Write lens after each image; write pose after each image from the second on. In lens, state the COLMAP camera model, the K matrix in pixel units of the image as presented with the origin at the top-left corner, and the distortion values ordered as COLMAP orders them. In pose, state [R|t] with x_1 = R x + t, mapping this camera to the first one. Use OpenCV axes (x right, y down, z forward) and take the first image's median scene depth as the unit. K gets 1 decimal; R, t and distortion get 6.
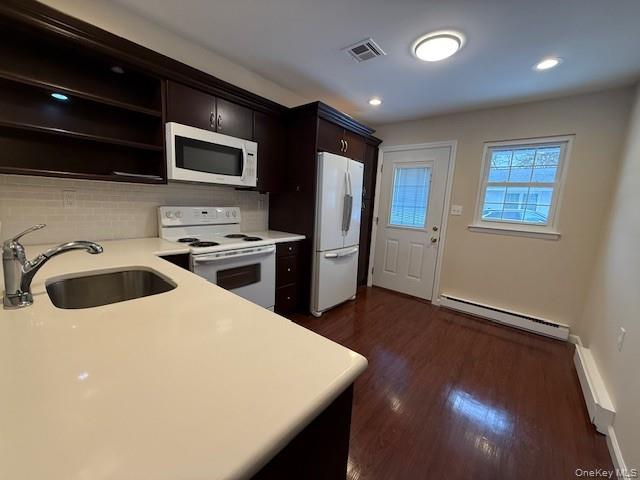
lens RADIAL K [[257.4, 0, 318.2], [0, 257.4, 240.1], [0, 0, 1]] dist [0.002661, -0.000857]
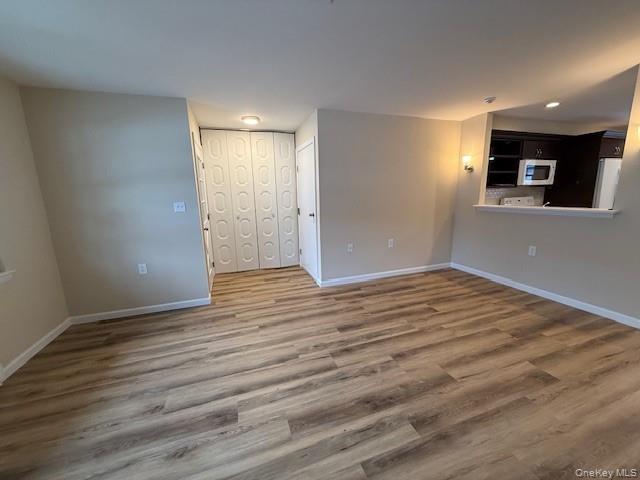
lens RADIAL K [[257.4, 0, 317.6], [0, 257.4, 243.1], [0, 0, 1]] dist [0.002661, -0.000857]
pose [[0.848989, 0.023371, -0.527893, -0.699227], [-0.008171, 0.999483, 0.031107, 0.166479], [0.528347, -0.022096, 0.848741, -1.453820]]
